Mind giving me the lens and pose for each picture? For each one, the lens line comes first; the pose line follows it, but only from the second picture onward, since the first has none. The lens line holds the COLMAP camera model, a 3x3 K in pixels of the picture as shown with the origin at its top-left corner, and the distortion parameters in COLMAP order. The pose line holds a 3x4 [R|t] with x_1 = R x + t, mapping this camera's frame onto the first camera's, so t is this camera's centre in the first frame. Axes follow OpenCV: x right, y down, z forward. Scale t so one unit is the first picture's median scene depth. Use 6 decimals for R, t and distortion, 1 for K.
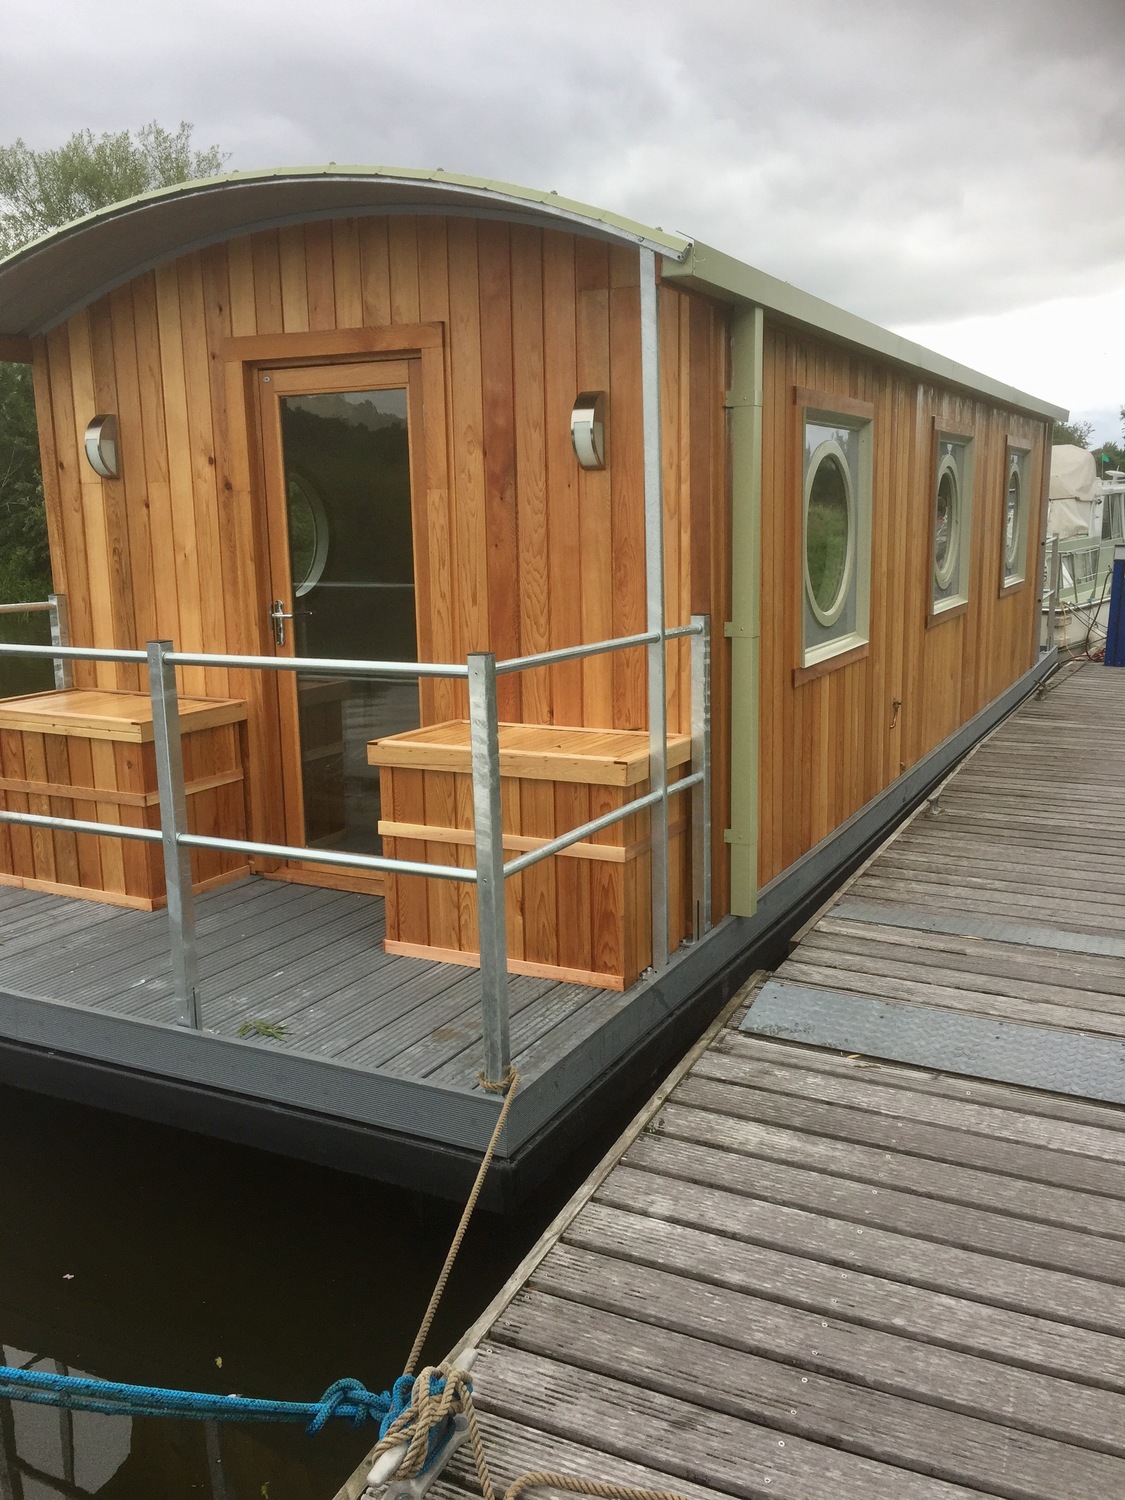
lens RADIAL K [[1284.2, 0, 579.0], [0, 1284.2, 751.3], [0, 0, 1]] dist [0.082370, -0.105056]
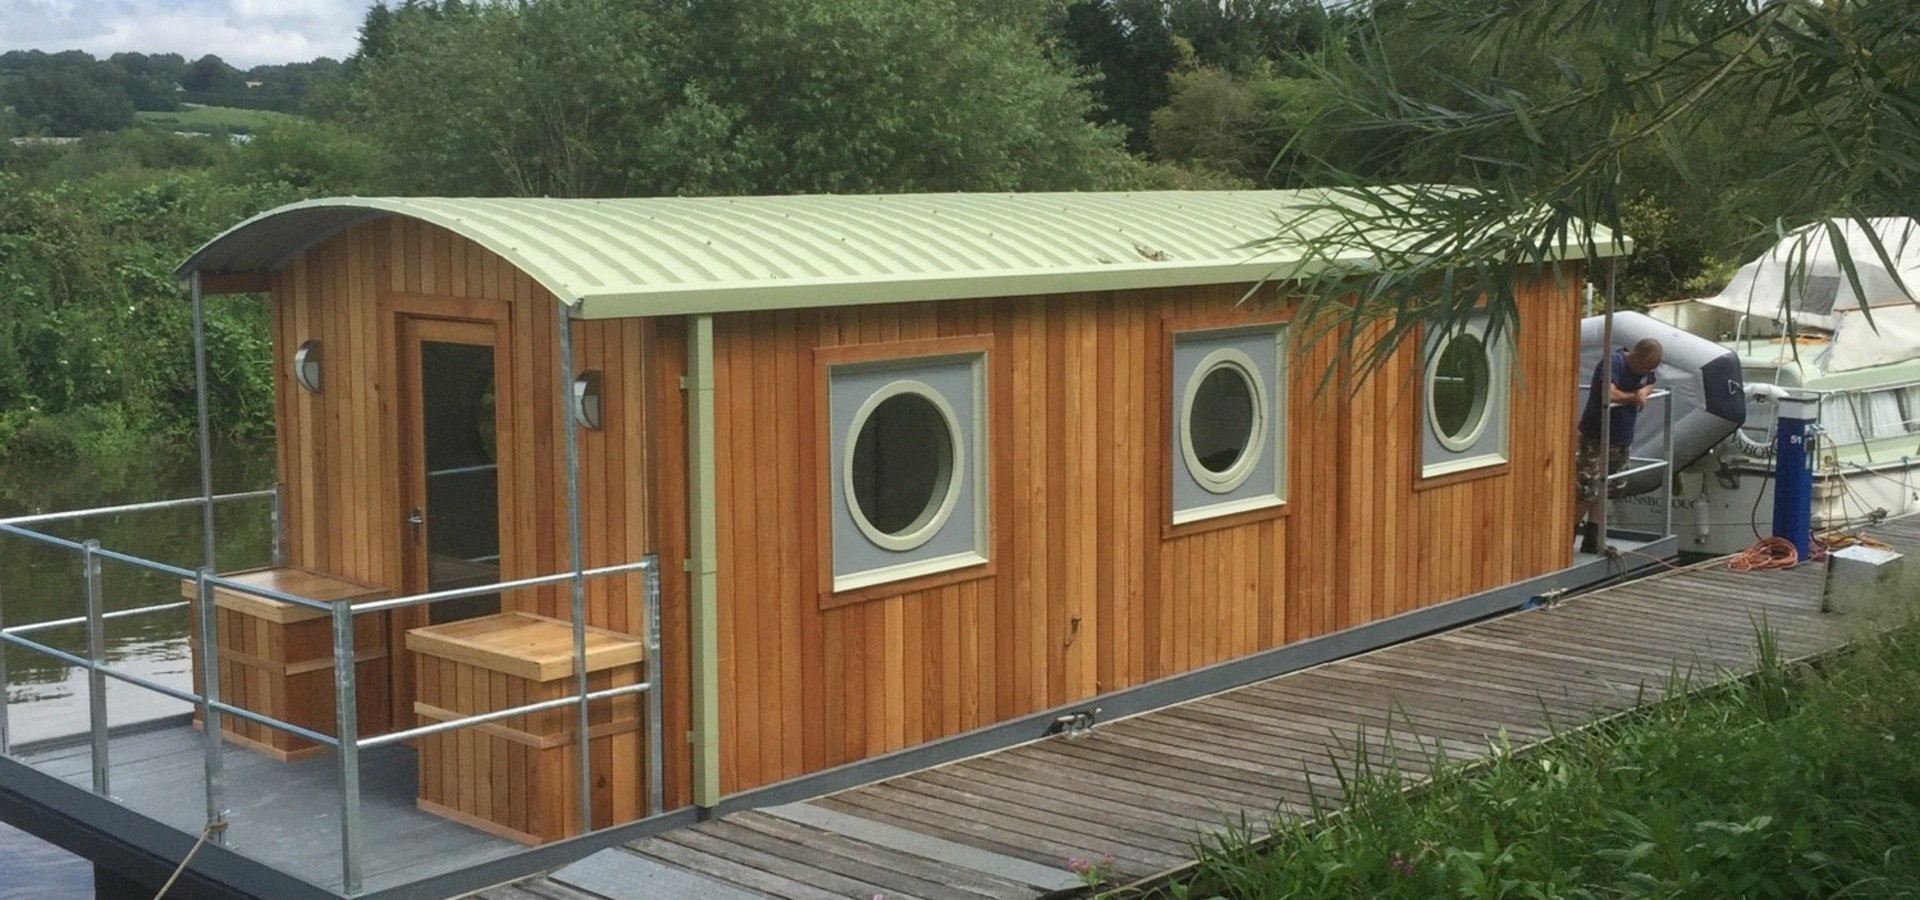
lens RADIAL K [[2214.3, 0, 959.4], [0, 2214.3, 411.4], [0, 0, 1]] dist [0.002964, 0.002385]
pose [[0.959704, 0.039348, -0.278243, 0.840552], [-0.060714, 0.995796, -0.068591, -0.100043], [0.274374, 0.082720, 0.958059, -0.843207]]
